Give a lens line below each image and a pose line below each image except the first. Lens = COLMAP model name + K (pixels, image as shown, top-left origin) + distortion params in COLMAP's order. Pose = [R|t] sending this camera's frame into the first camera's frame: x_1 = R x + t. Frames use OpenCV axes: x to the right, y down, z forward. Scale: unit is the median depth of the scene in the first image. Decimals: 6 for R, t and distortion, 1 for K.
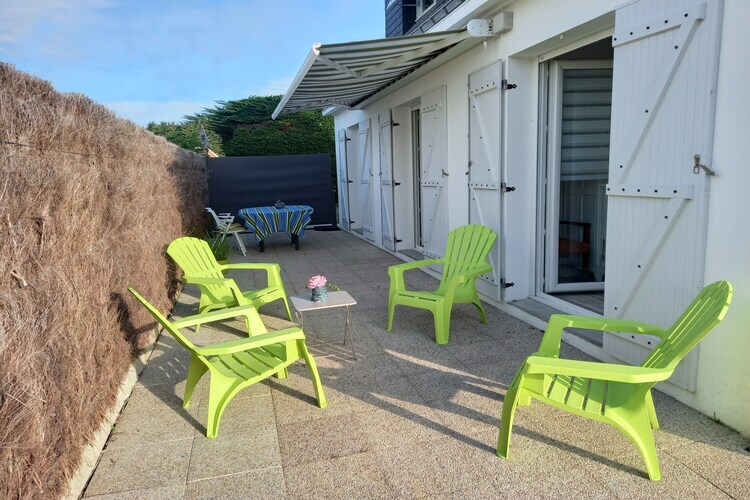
lens RADIAL K [[573.5, 0, 375.0], [0, 573.5, 250.0], [0, 0, 1]] dist [-0.003511, -0.001269]
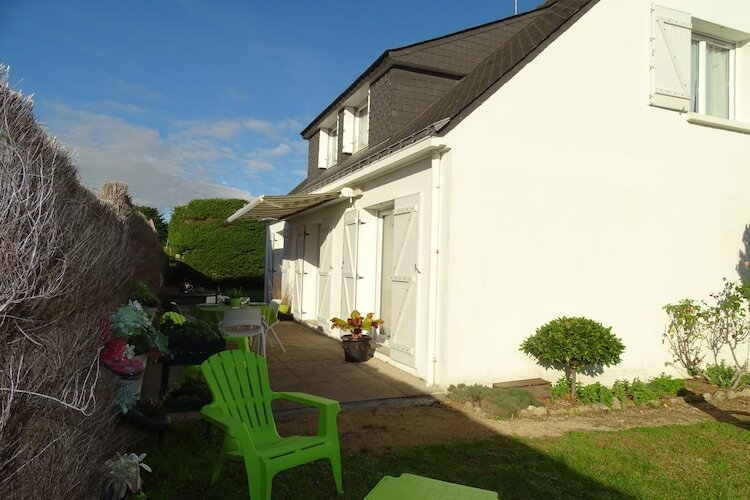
lens RADIAL K [[573.5, 0, 375.0], [0, 573.5, 250.0], [0, 0, 1]] dist [-0.003511, -0.001269]
pose [[0.988572, 0.092409, 0.119107, 0.059409], [-0.069740, 0.980800, -0.182117, 0.145203], [-0.133650, 0.171729, 0.976036, -0.845585]]
